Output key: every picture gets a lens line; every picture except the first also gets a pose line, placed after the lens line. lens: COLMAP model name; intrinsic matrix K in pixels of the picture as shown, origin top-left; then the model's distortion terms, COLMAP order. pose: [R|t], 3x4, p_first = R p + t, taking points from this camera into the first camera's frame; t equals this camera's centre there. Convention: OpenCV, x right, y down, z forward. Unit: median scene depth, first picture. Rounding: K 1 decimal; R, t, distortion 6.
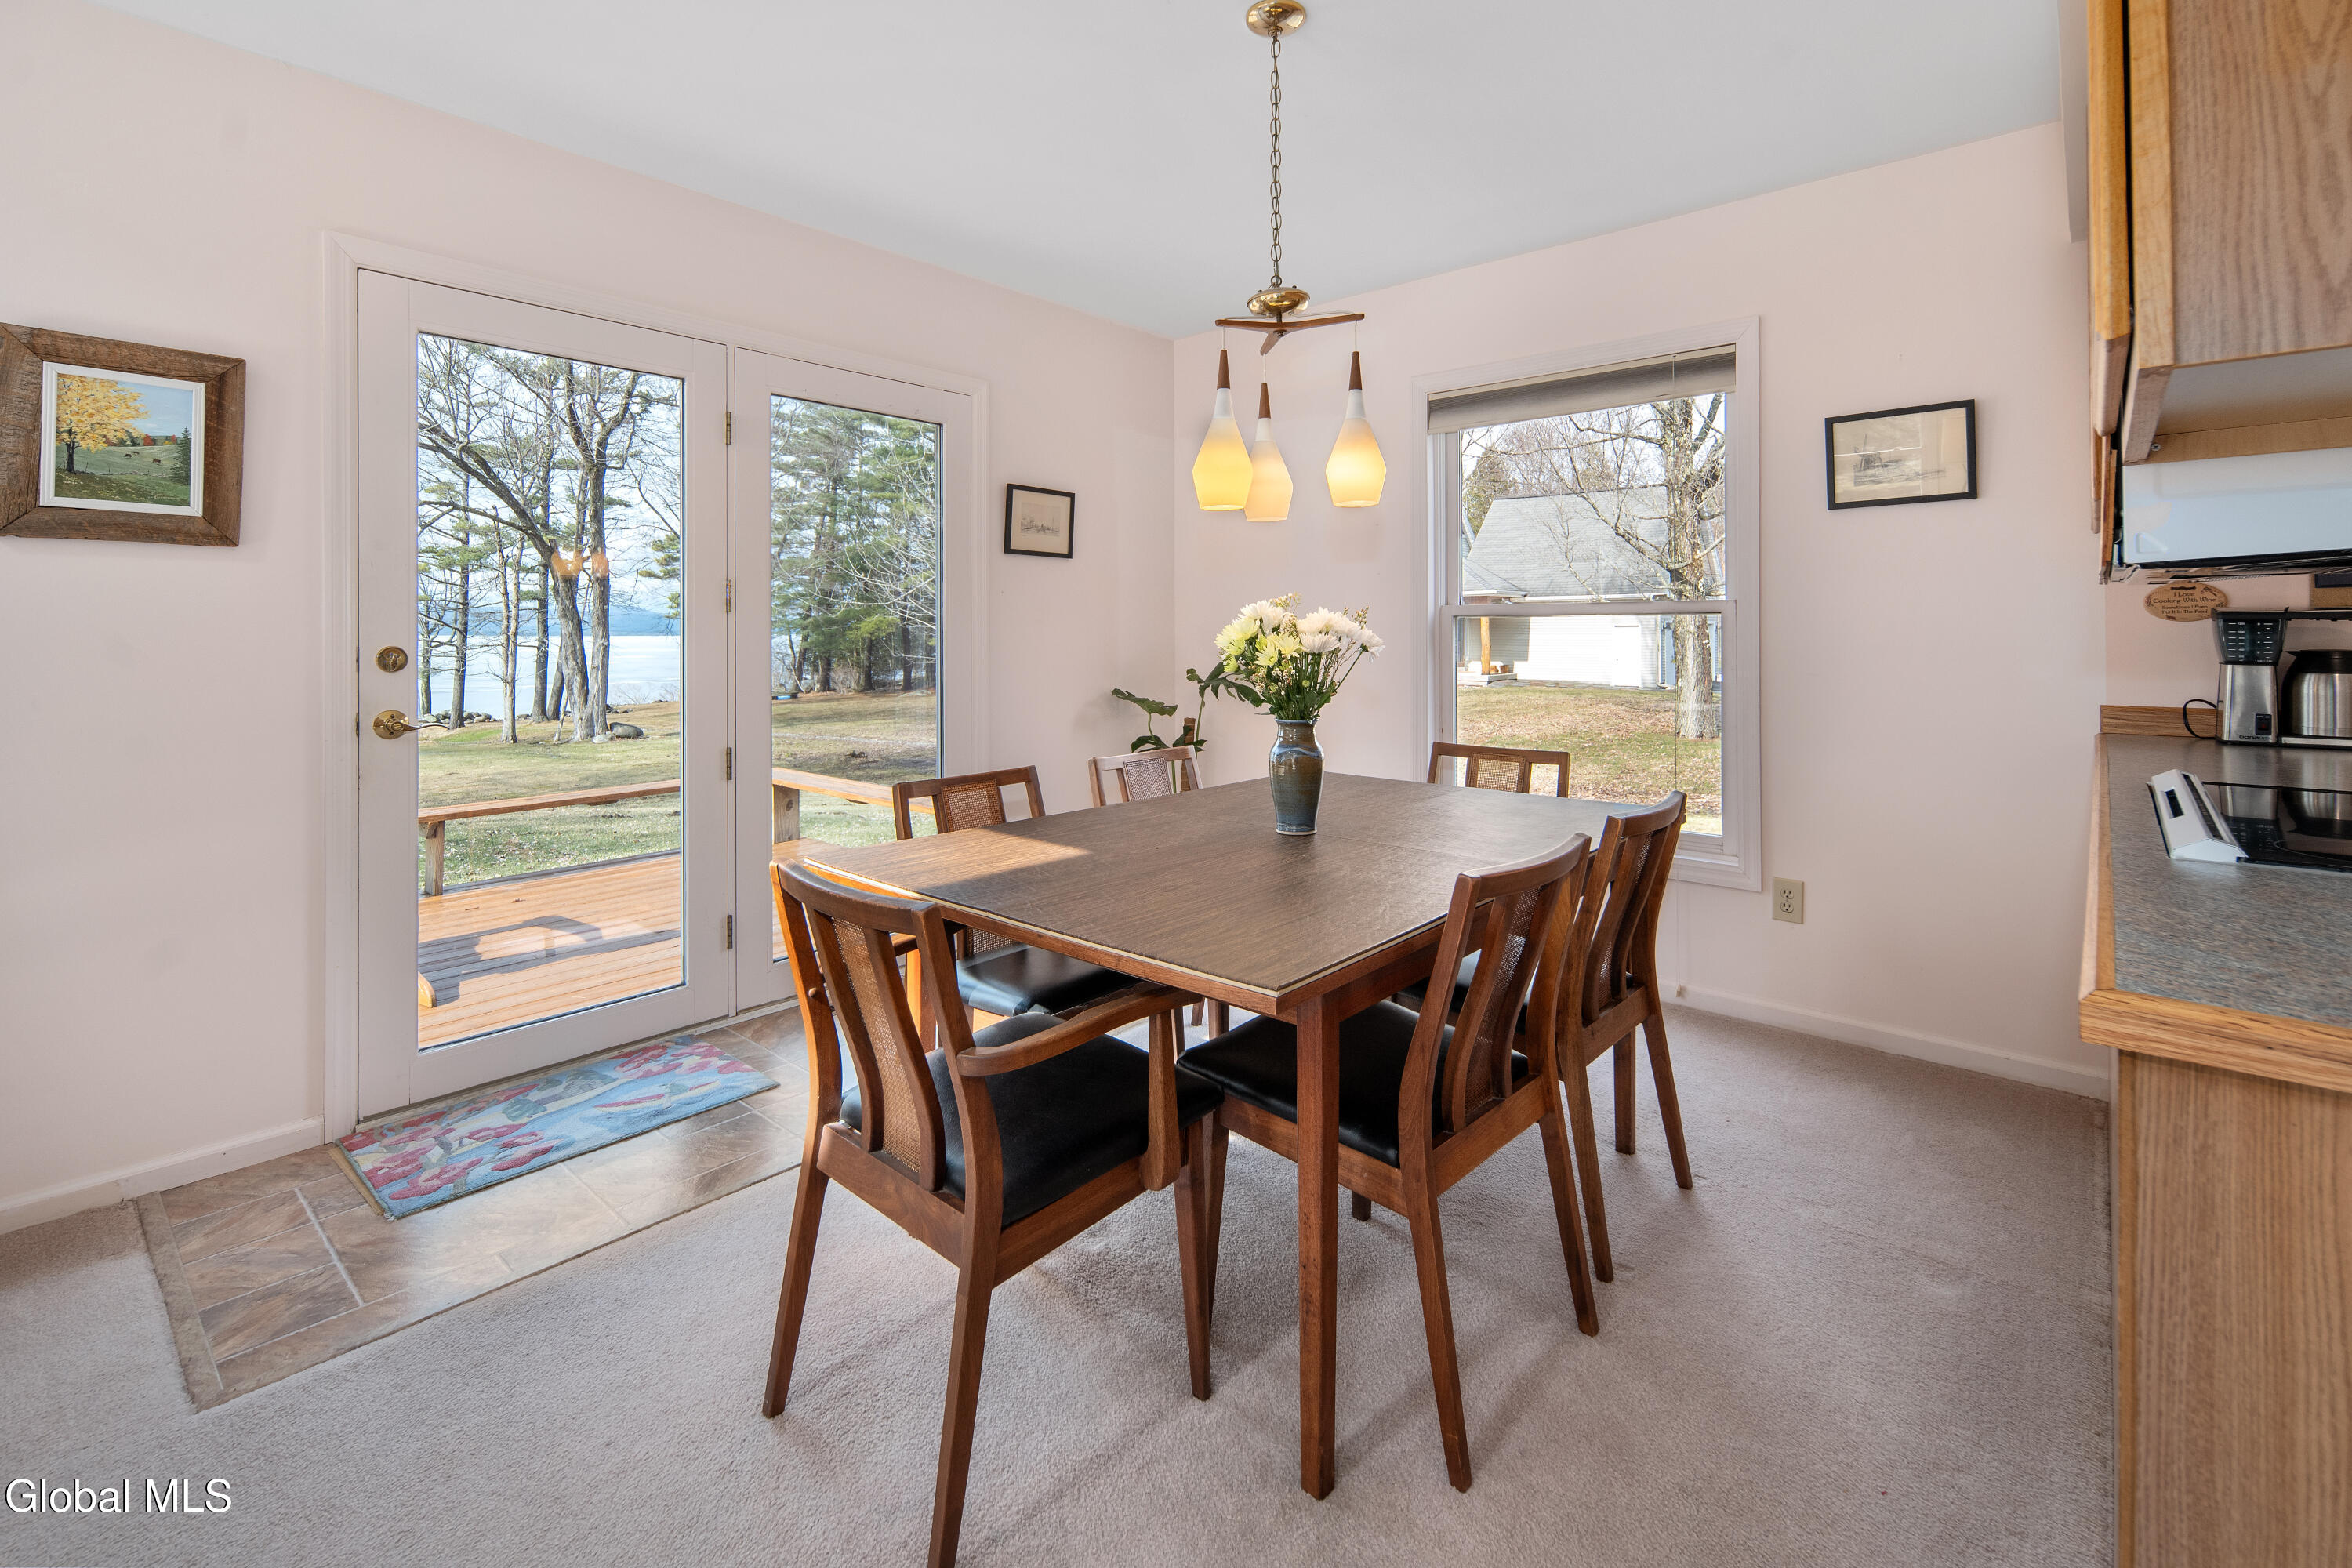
lens RADIAL K [[1052.3, 0, 1153.1], [0, 1052.3, 642.3], [0, 0, 1]] dist [-0.001418, -0.001852]
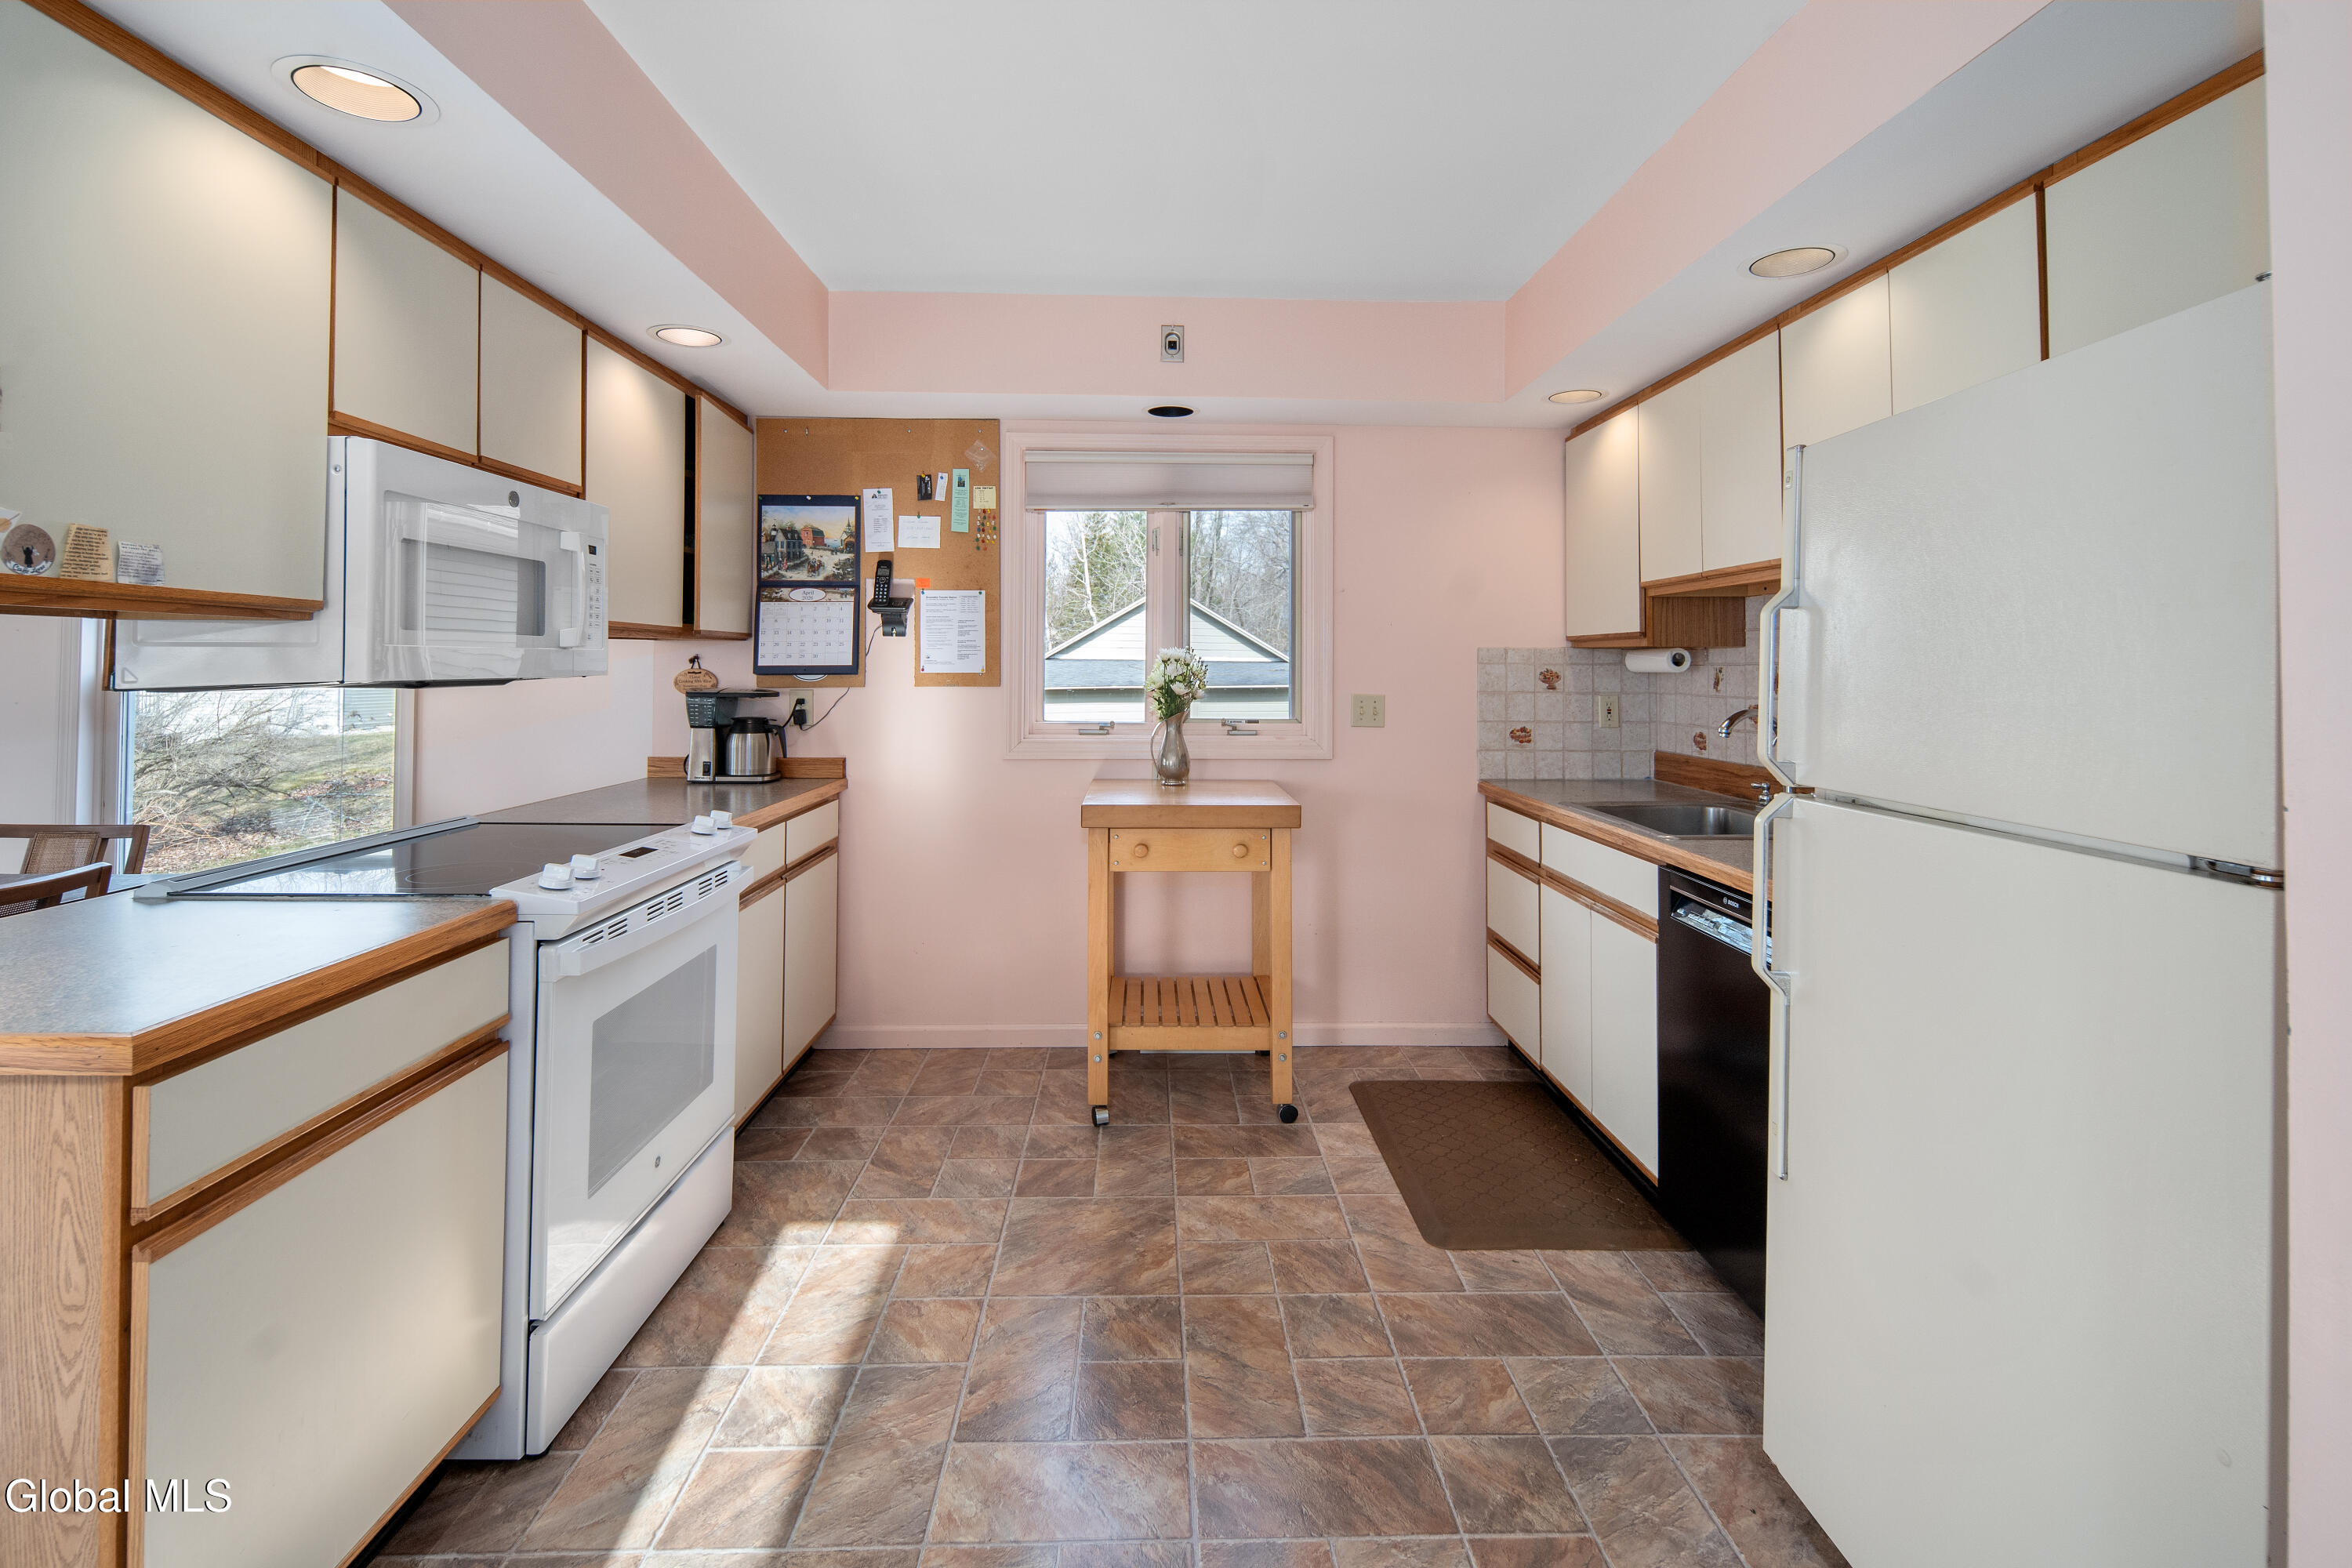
lens RADIAL K [[1052.3, 0, 1172.5], [0, 1052.3, 661.3], [0, 0, 1]] dist [-0.001418, -0.001852]
pose [[0.716115, 0.015905, 0.697801, 0.460965], [-0.005397, 0.999837, -0.017251, -0.047730], [-0.697961, 0.008587, 0.716084, -0.481664]]
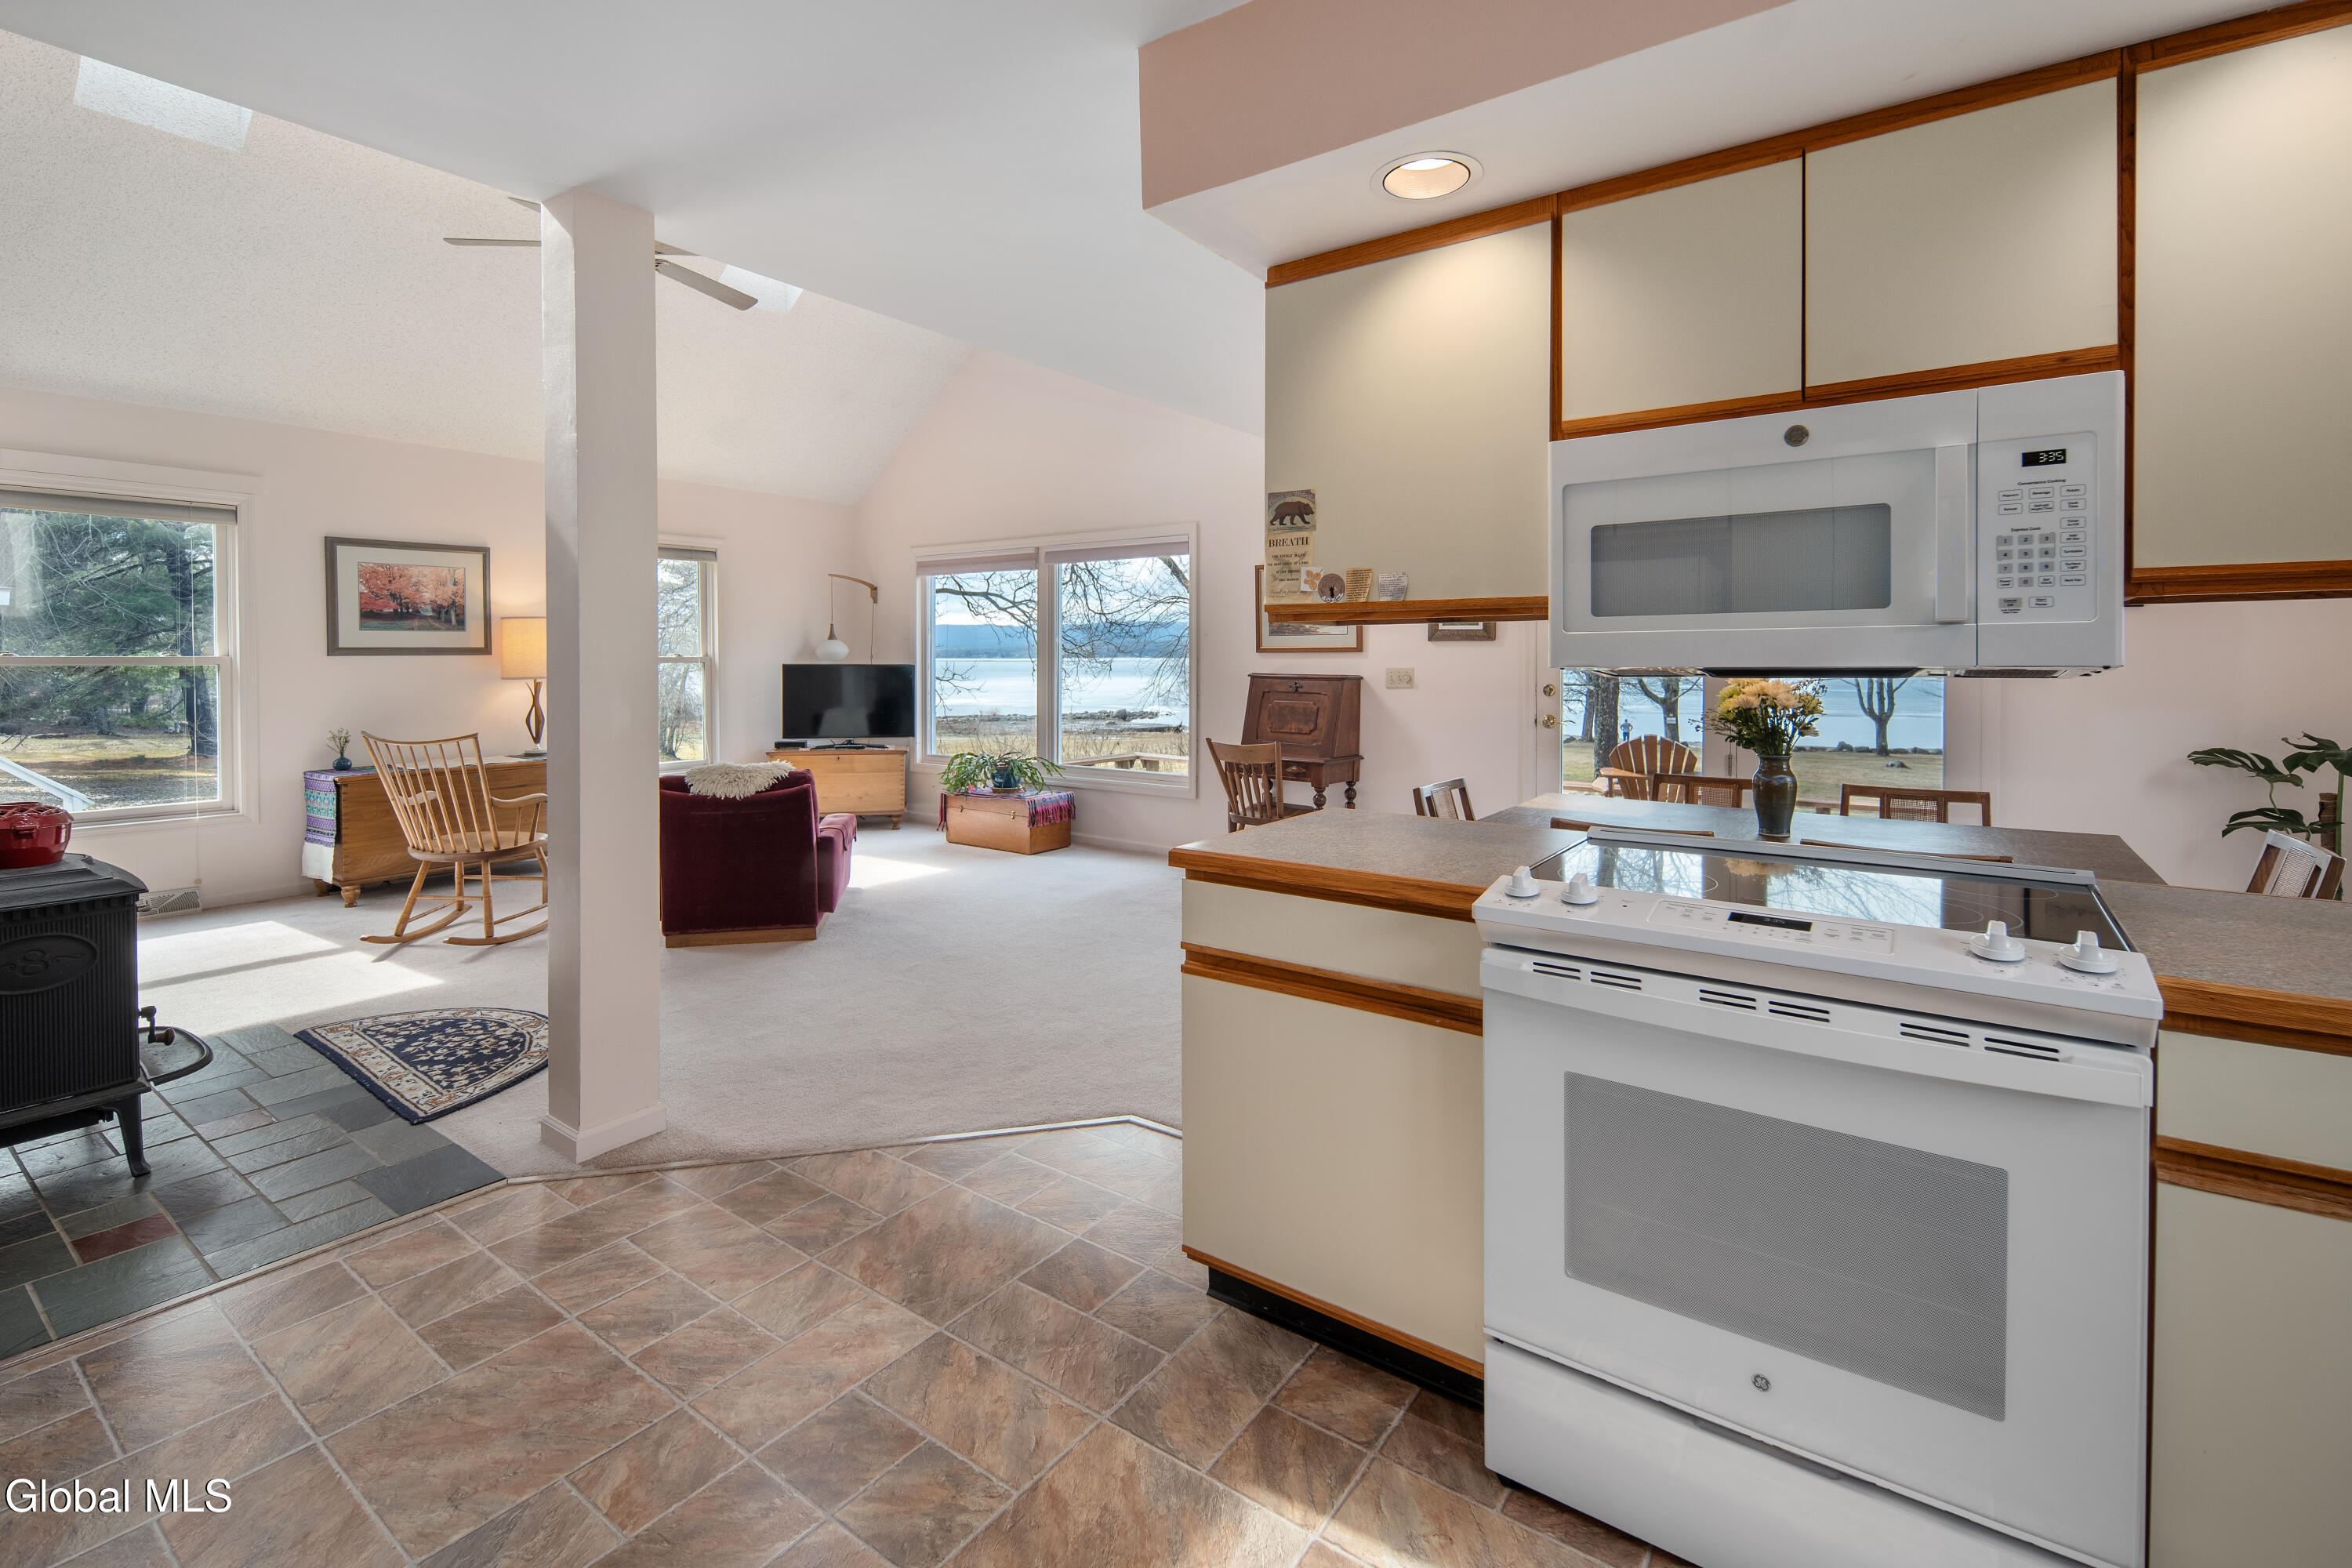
lens RADIAL K [[1052.3, 0, 1163.7], [0, 1052.3, 684.4], [0, 0, 1]] dist [-0.001418, -0.001852]
pose [[0.102921, 0.030370, -0.994226, 1.307443], [-0.007395, 0.999530, 0.029767, -0.051931], [0.994662, 0.004288, 0.103097, 0.050600]]
